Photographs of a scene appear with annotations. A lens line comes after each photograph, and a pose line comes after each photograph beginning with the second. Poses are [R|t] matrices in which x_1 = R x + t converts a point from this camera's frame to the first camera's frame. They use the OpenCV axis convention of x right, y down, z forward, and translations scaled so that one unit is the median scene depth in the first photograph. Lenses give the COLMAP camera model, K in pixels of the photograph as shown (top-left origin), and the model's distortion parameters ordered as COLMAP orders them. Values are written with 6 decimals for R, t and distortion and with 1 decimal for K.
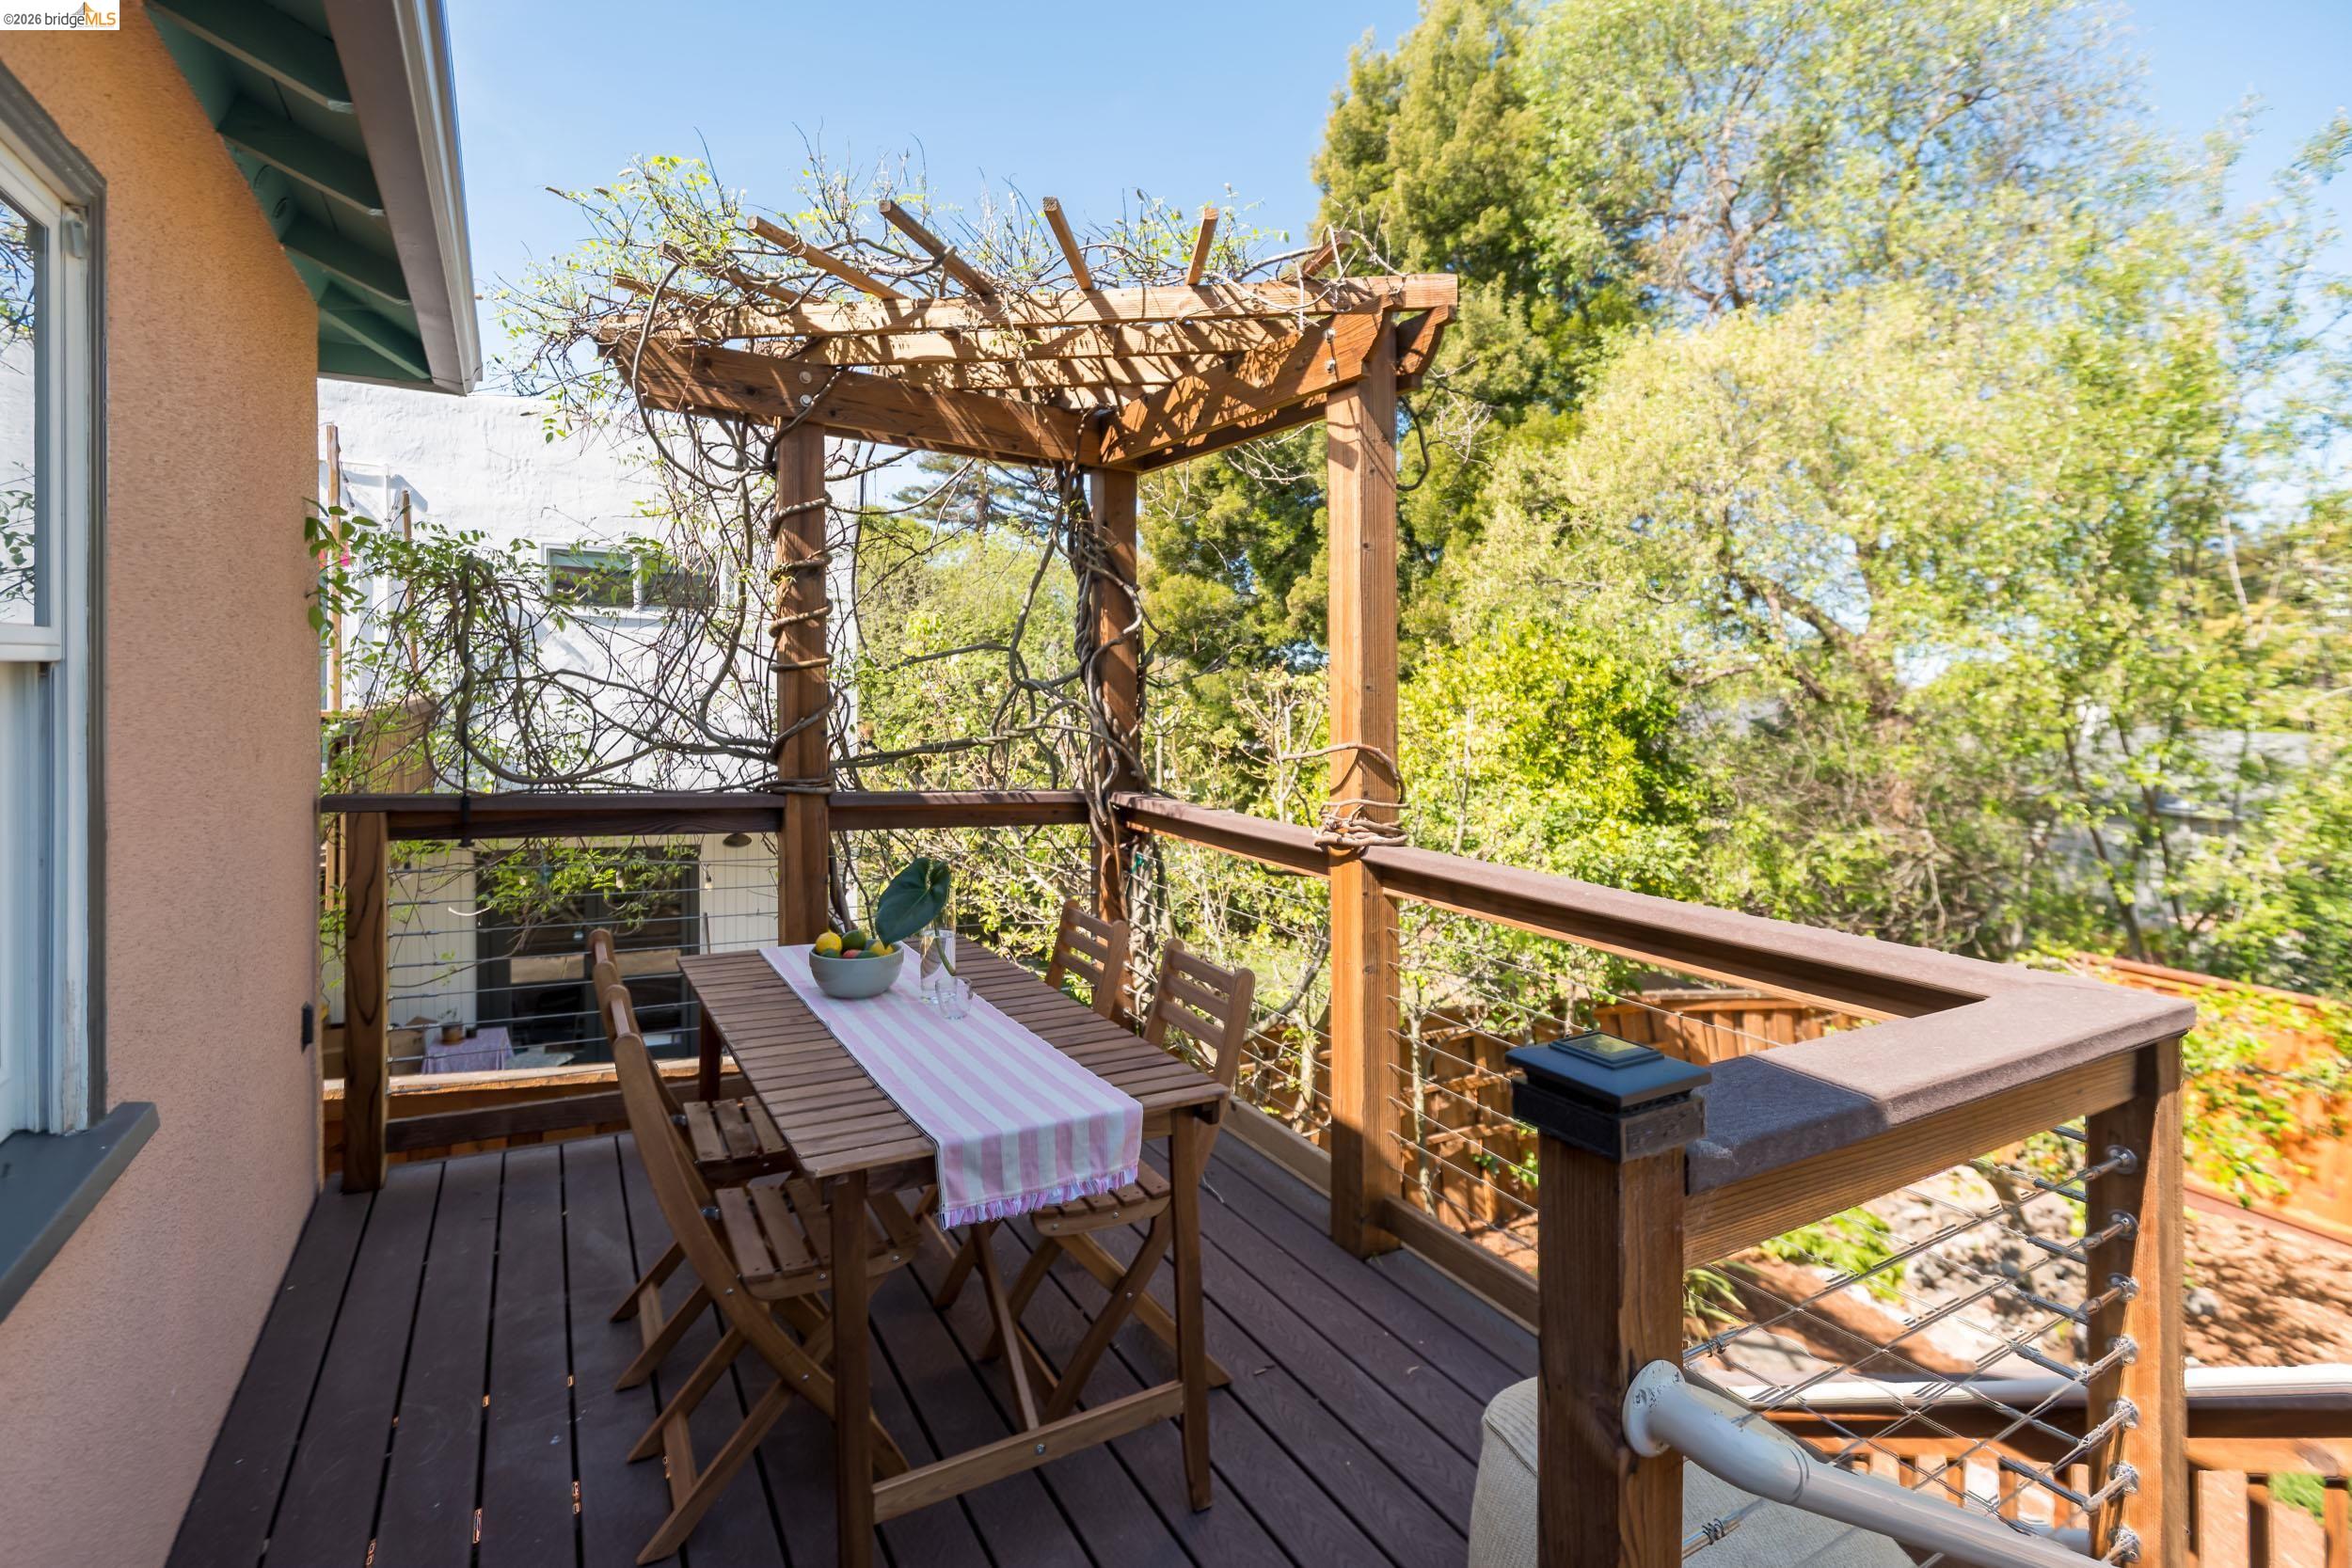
lens RADIAL K [[1124.0, 0, 1238.8], [0, 1124.0, 674.6], [0, 0, 1]] dist [-0.002248, -0.005447]
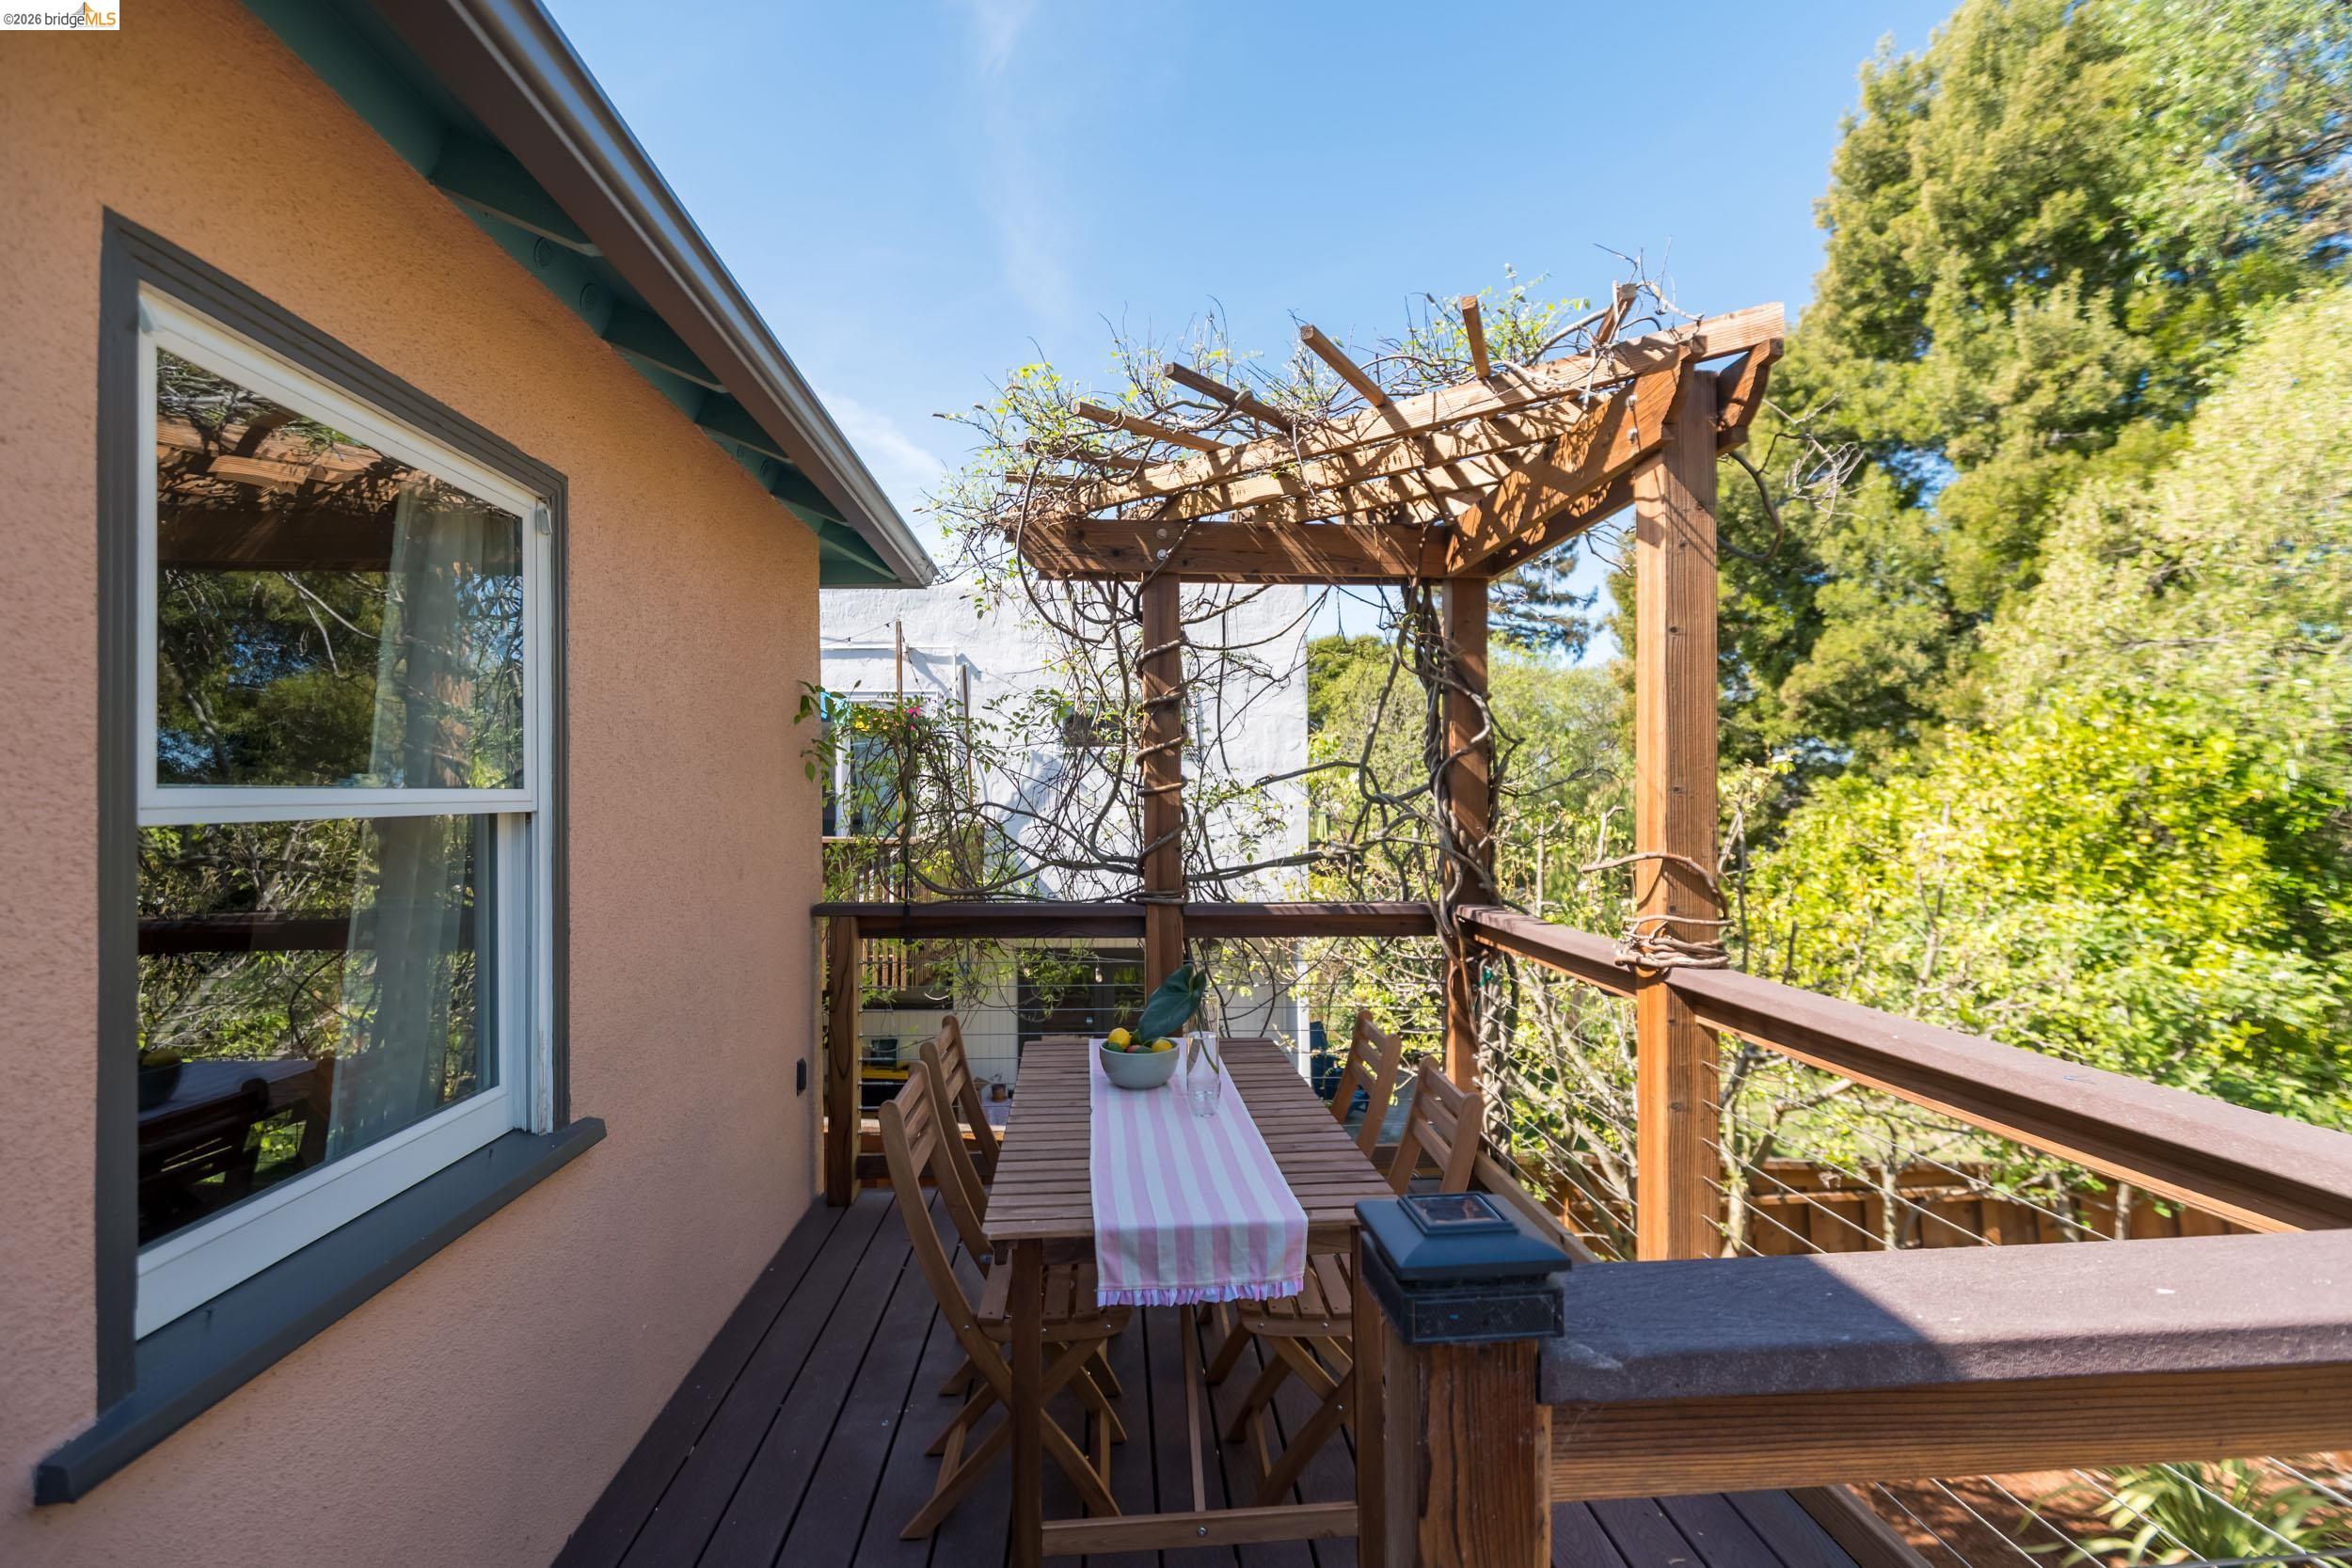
lens RADIAL K [[1087.4, 0, 1192.9], [0, 1087.4, 793.3], [0, 0, 1]] dist [-0.012782, 0.001708]
pose [[0.885196, -0.040854, -0.463421, 0.131643], [0.042555, 0.999071, -0.006790, 0.003389], [0.463268, -0.013710, 0.886112, 0.047717]]
